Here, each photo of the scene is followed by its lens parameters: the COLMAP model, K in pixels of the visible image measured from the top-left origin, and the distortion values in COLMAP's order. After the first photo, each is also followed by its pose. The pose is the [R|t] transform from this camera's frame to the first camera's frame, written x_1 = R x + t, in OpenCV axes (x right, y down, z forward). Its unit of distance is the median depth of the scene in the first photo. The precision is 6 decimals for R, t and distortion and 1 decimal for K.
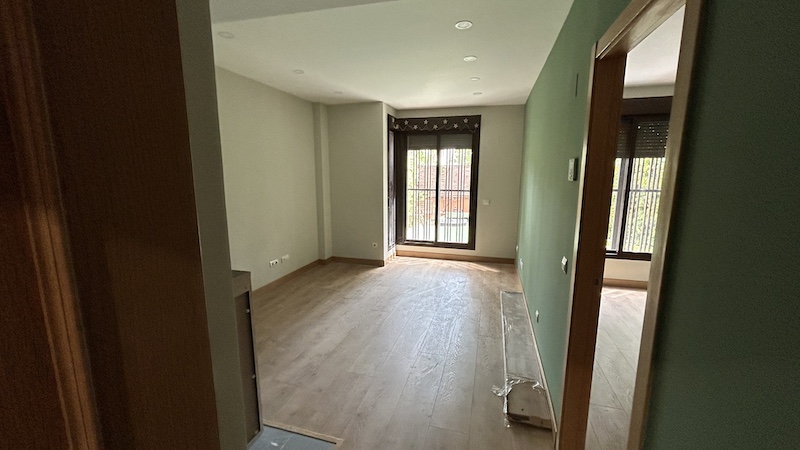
lens RADIAL K [[323.9, 0, 400.0], [0, 323.9, 225.0], [0, 0, 1]] dist [-0.000055, -0.000147]
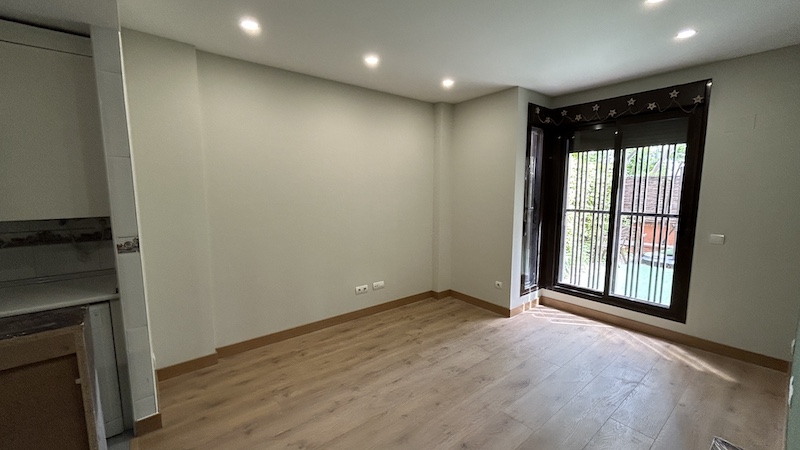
lens RADIAL K [[323.9, 0, 400.0], [0, 323.9, 225.0], [0, 0, 1]] dist [-0.000055, -0.000147]
pose [[0.819595, 0.059243, -0.569872, 0.142934], [-0.092222, 0.995311, -0.029164, -0.029532], [0.565472, 0.076458, 0.821216, 0.266628]]
